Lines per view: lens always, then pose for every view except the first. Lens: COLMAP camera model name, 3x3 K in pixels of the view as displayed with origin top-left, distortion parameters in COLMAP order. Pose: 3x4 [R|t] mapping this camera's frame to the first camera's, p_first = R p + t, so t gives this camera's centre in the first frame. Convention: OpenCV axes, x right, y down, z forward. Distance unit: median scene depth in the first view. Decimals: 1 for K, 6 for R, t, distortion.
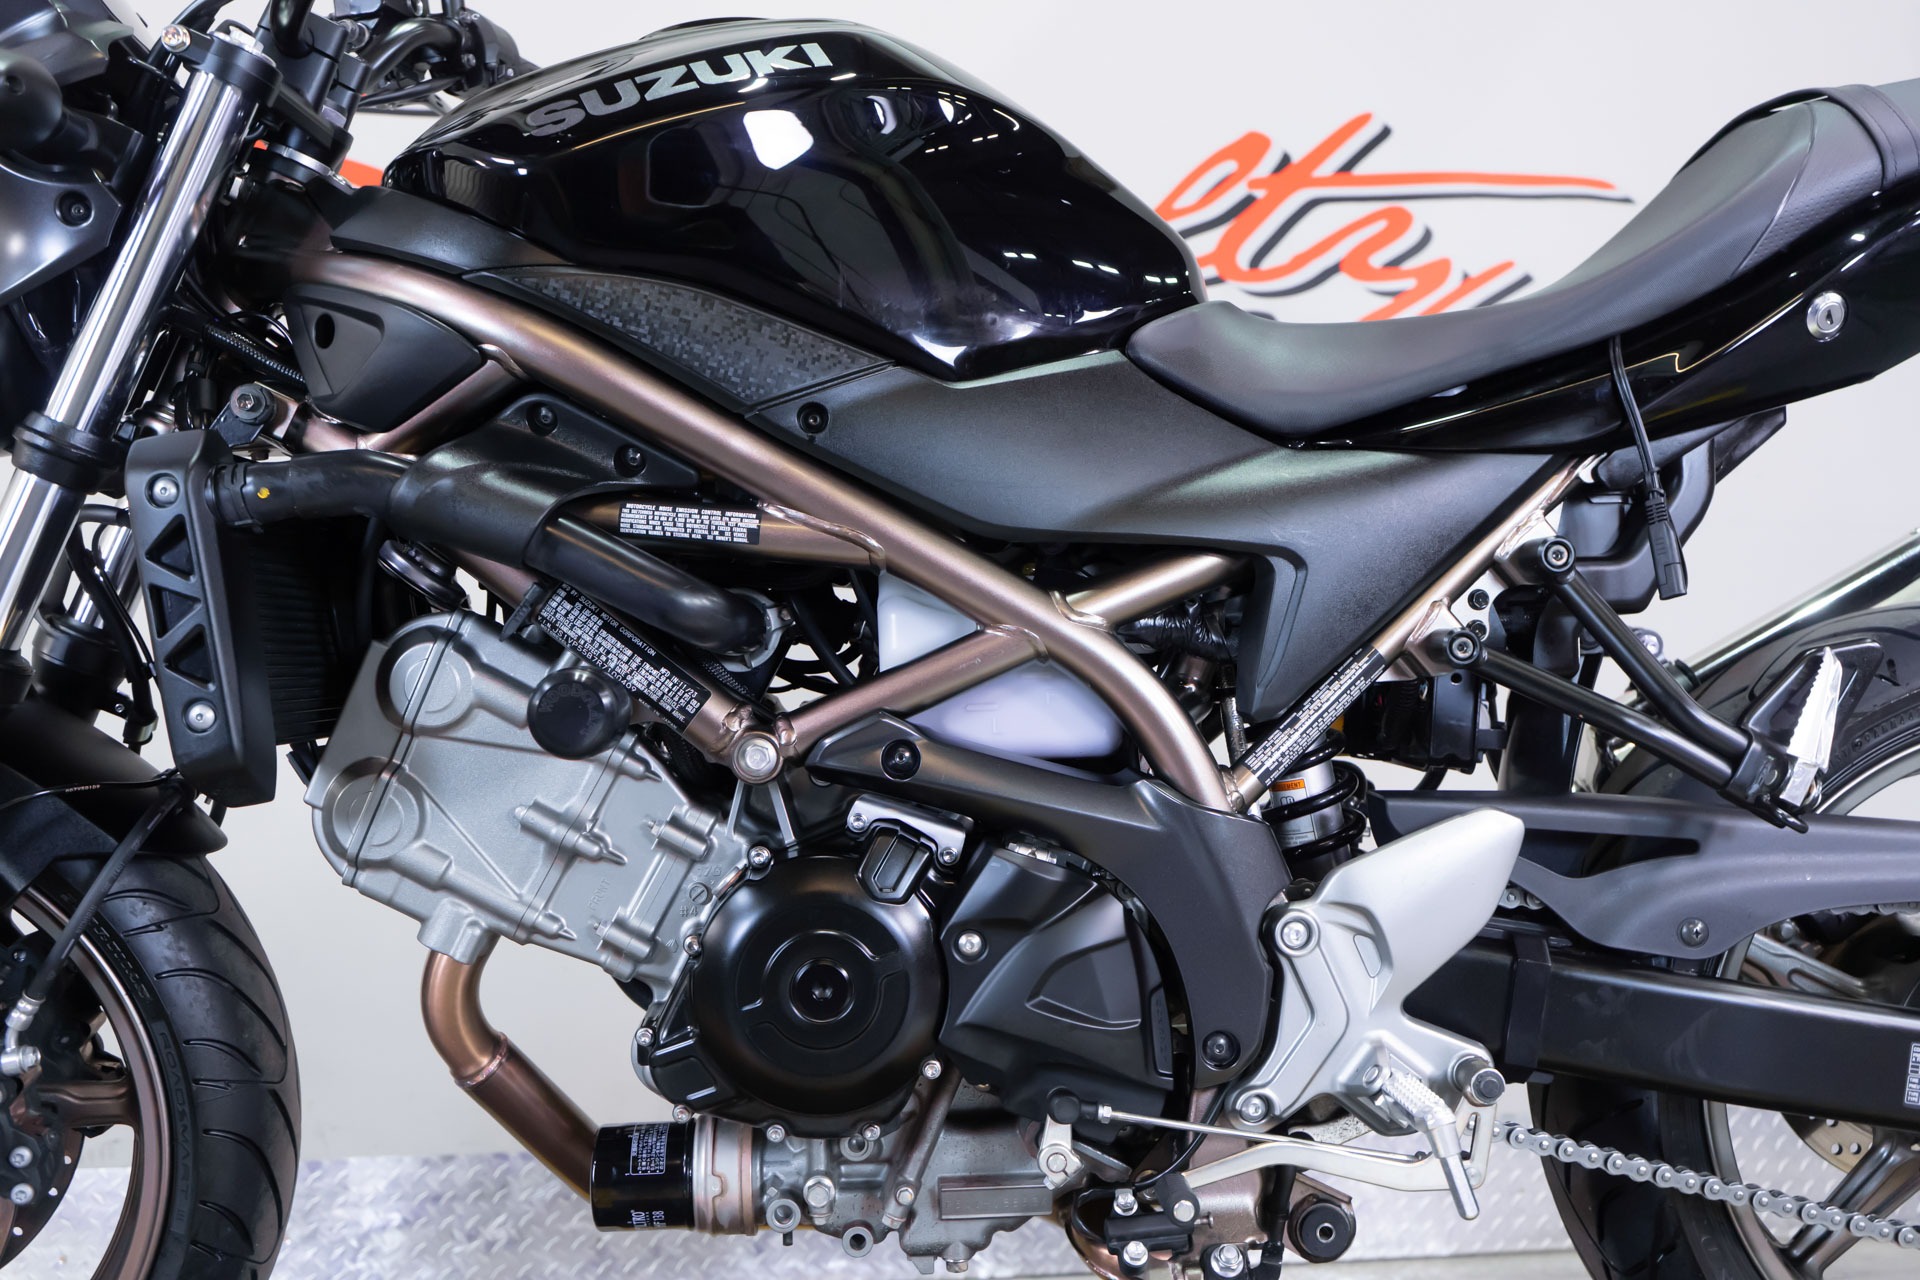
lens RADIAL K [[1708.0, 0, 956.6], [0, 1708.0, 645.2], [0, 0, 1]] dist [0.013758, -0.014426]
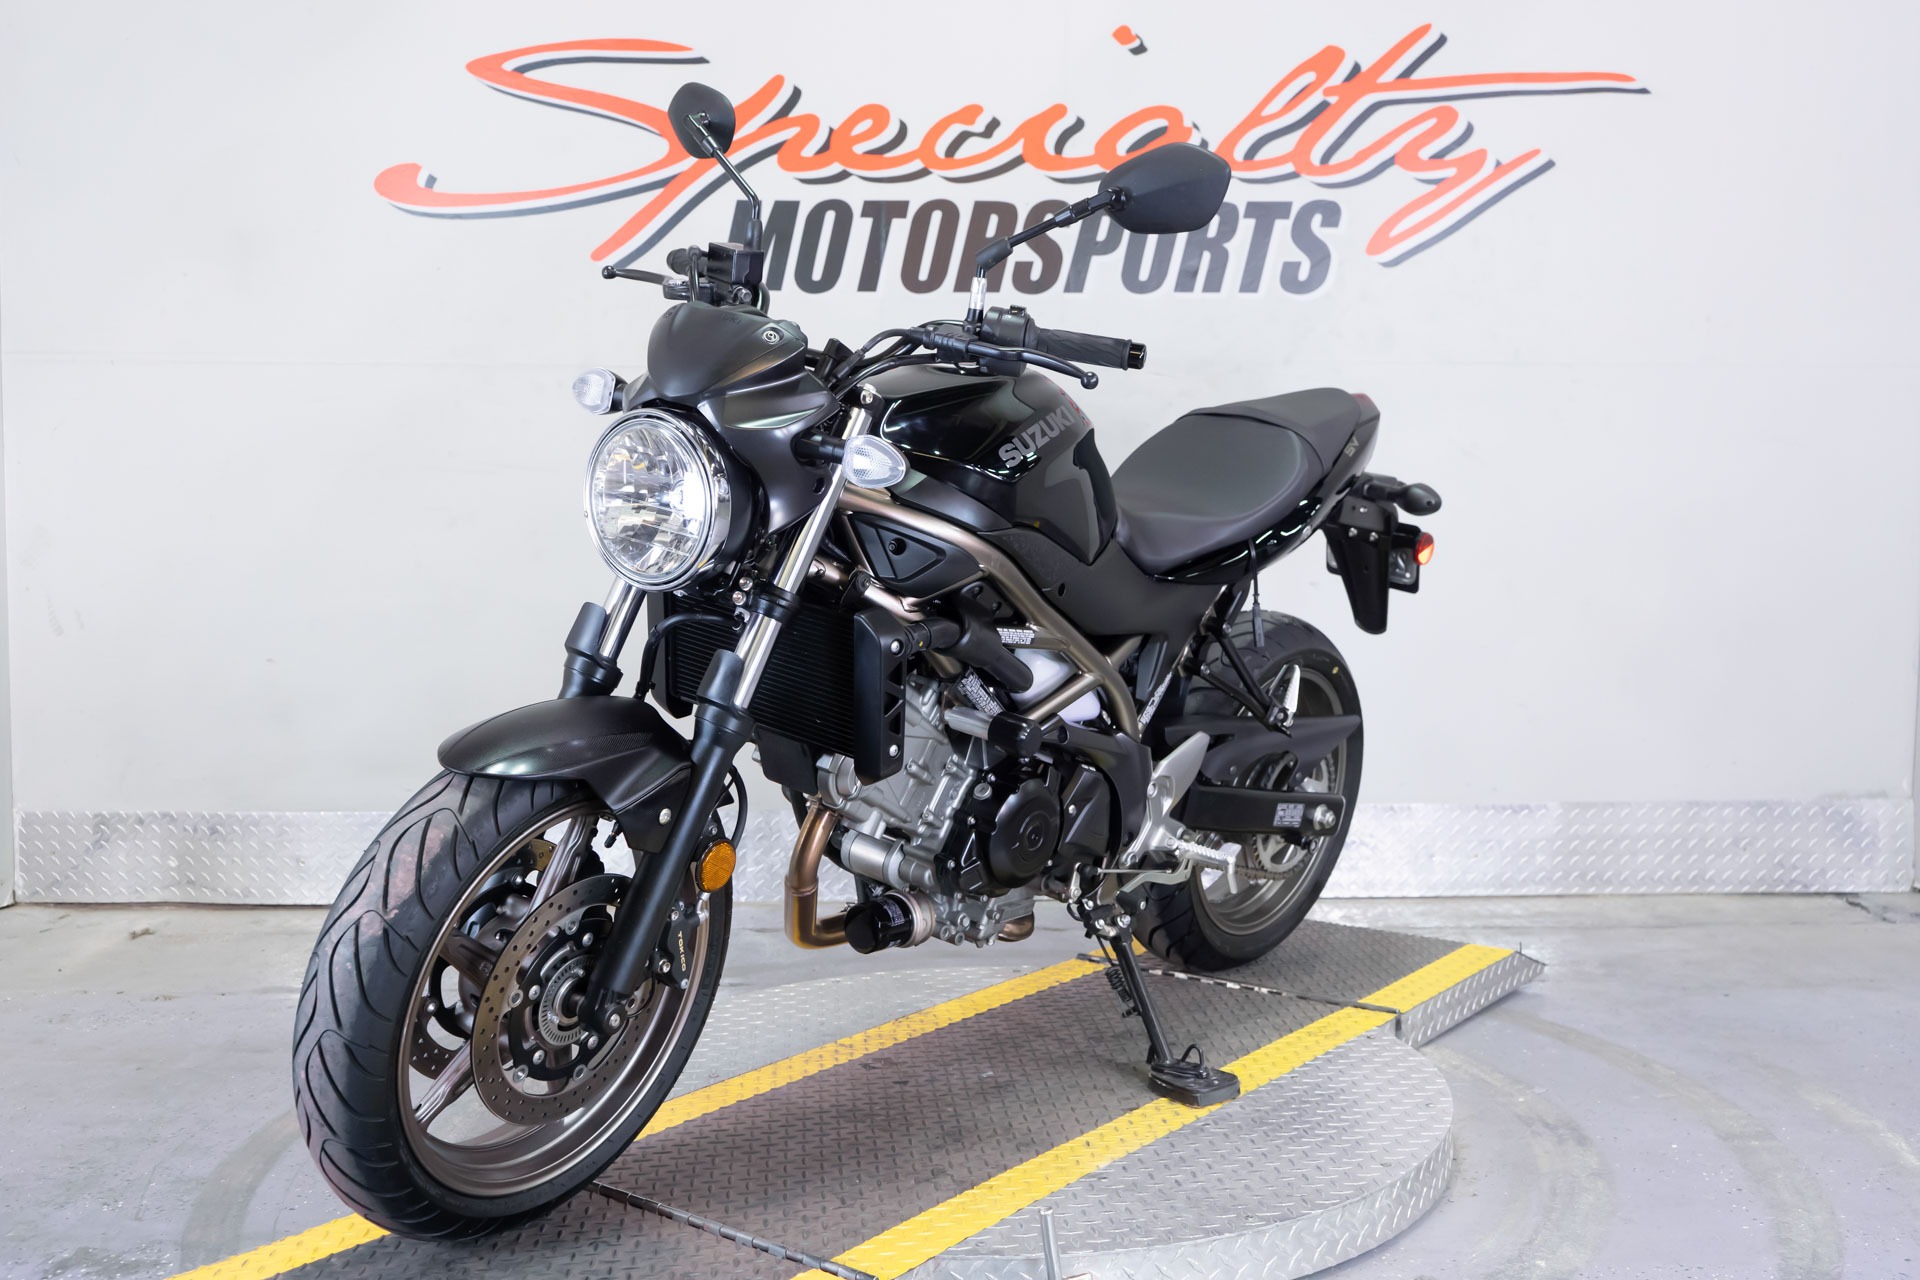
lens RADIAL K [[1855.1, 0, 970.3], [0, 1855.1, 626.4], [0, 0, 1]] dist [0.005400, 0.000000]
pose [[0.992365, 0.023701, -0.121037, 0.087595], [0.007524, 0.967902, 0.251217, -0.236201], [0.123106, -0.250209, 0.960333, -0.447323]]
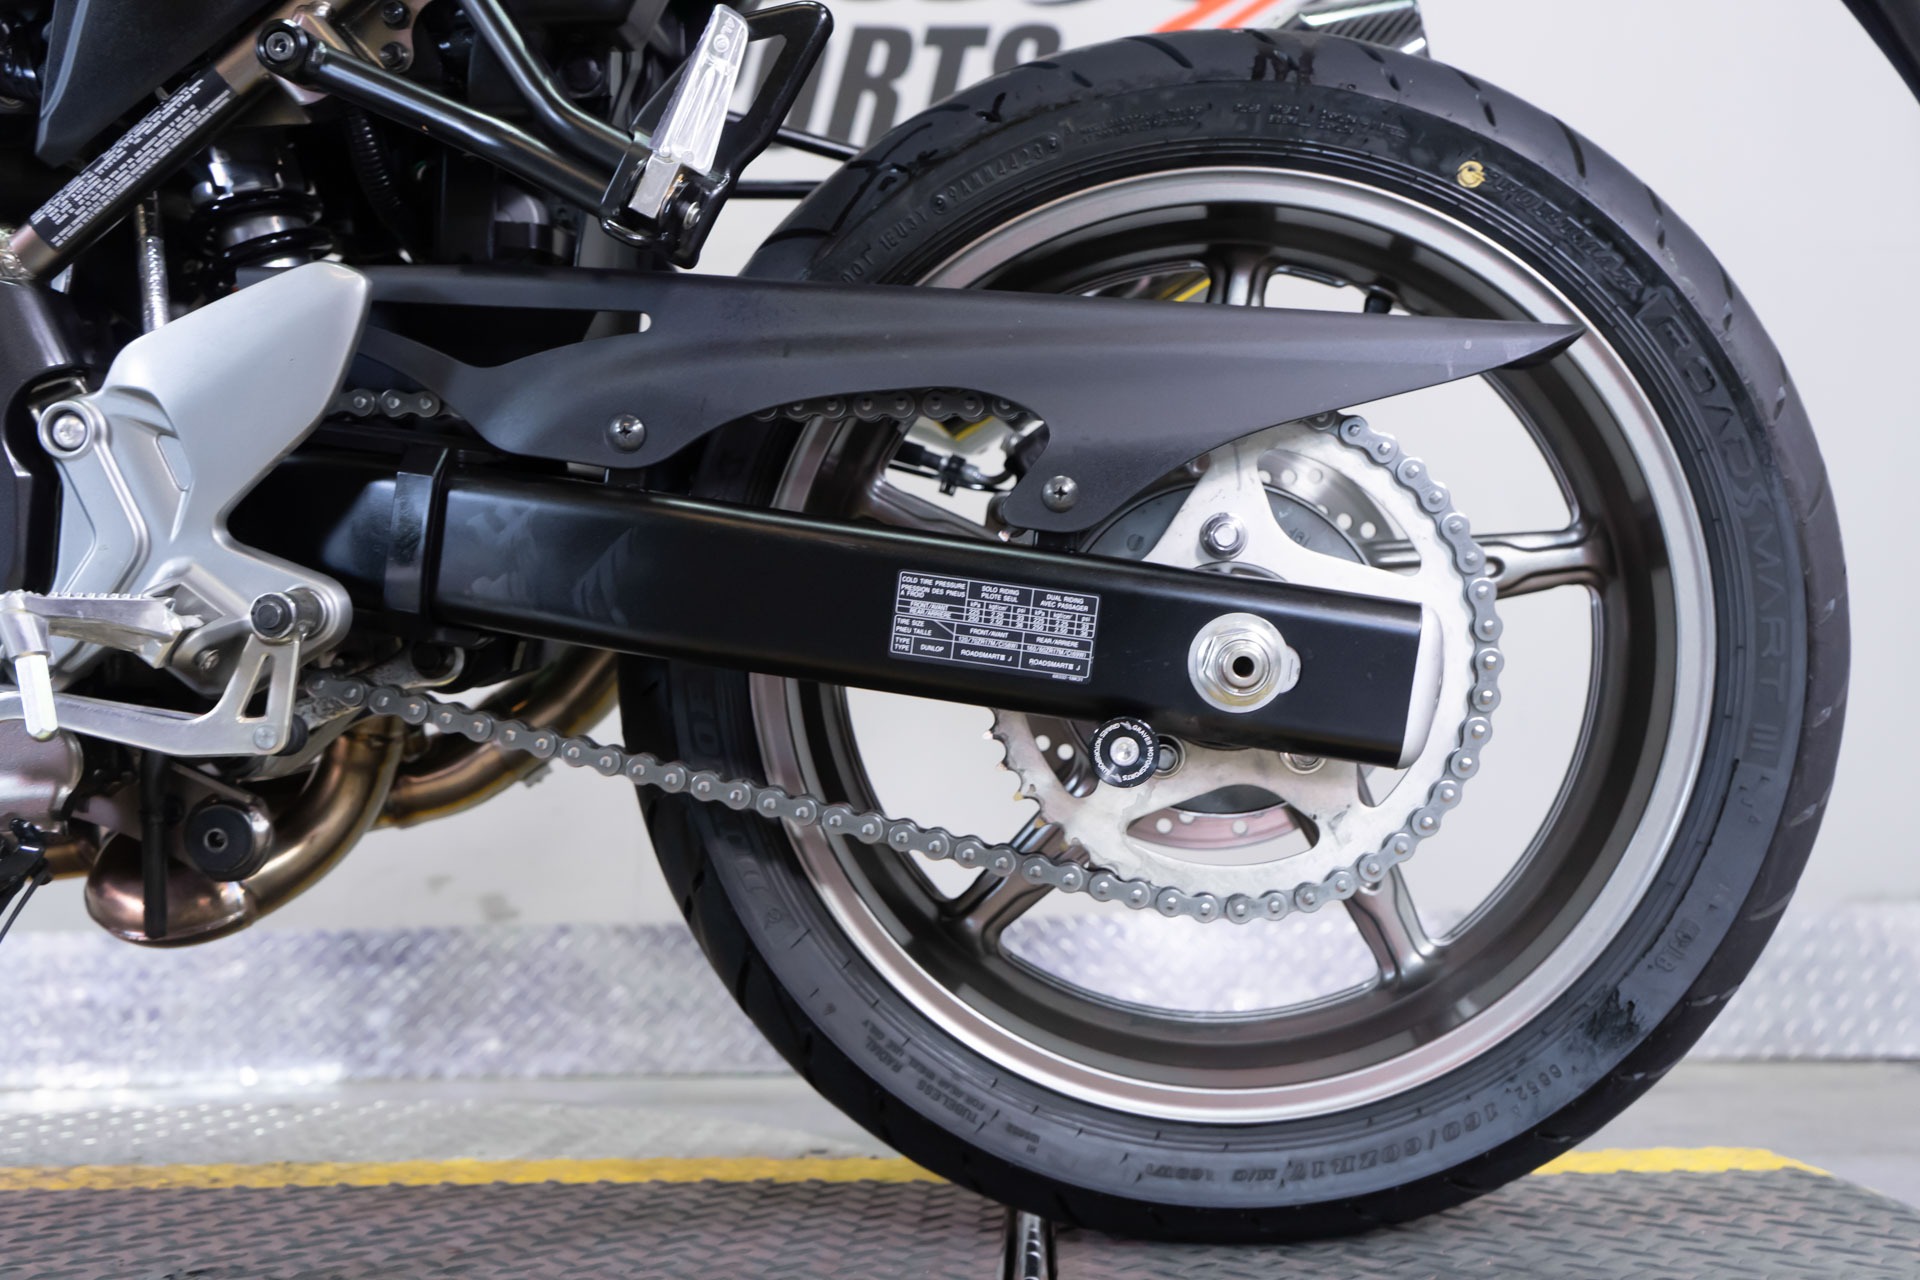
lens RADIAL K [[1708.0, 0, 959.0], [0, 1708.0, 632.2], [0, 0, 1]] dist [0.013758, -0.014426]
pose [[0.992655, -0.010967, -0.120485, 0.236090], [0.016137, 0.998987, 0.042012, 0.080407], [0.119902, -0.043648, 0.991826, 0.099262]]
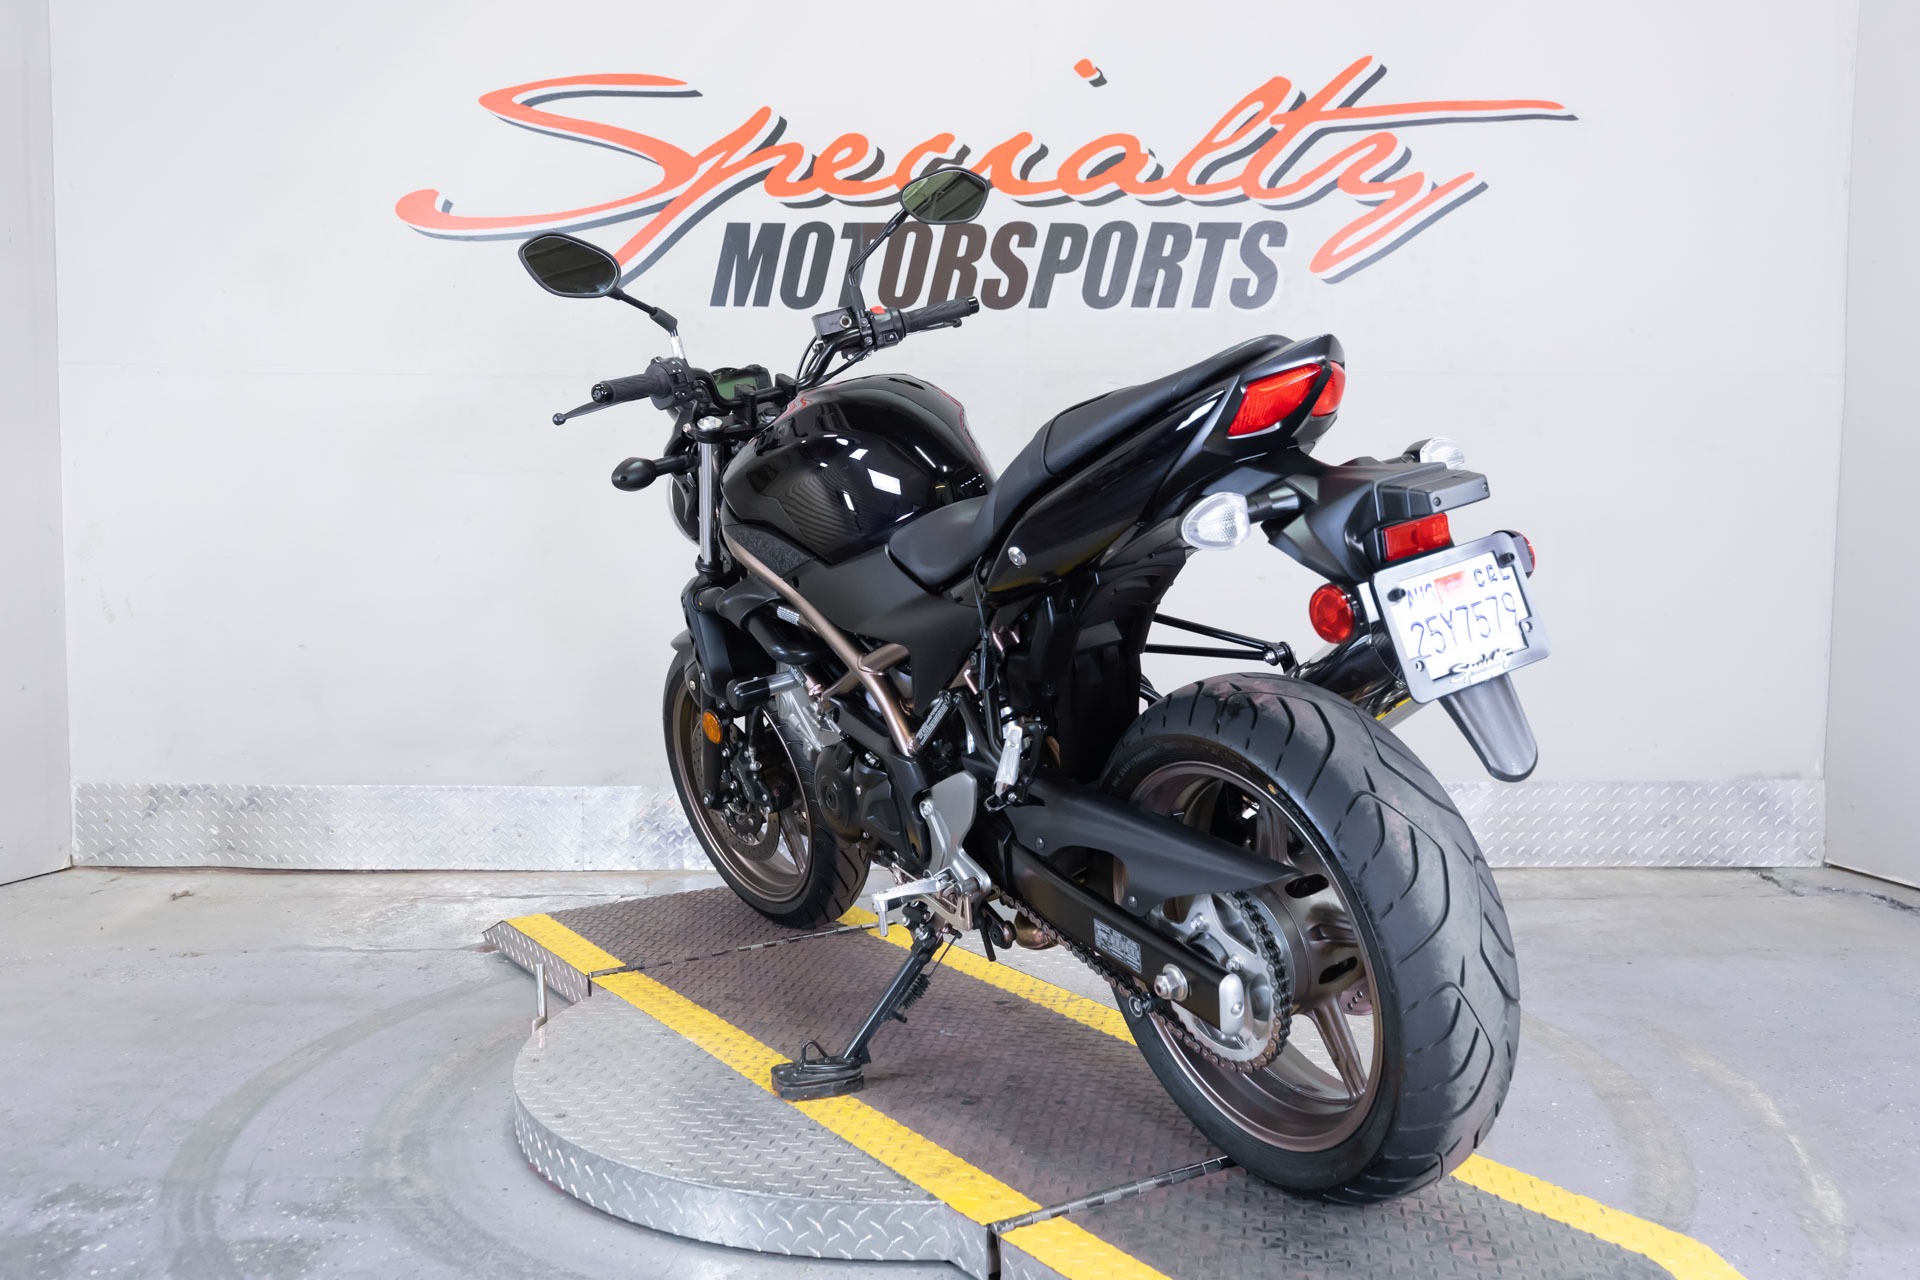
lens RADIAL K [[1708.0, 0, 1003.8], [0, 1708.0, 621.7], [0, 0, 1]] dist [0.013758, -0.014426]
pose [[0.988913, 0.026671, -0.146079, 0.170988], [0.011588, 0.966876, 0.254982, -0.235533], [0.148041, -0.253848, 0.955848, -0.430404]]
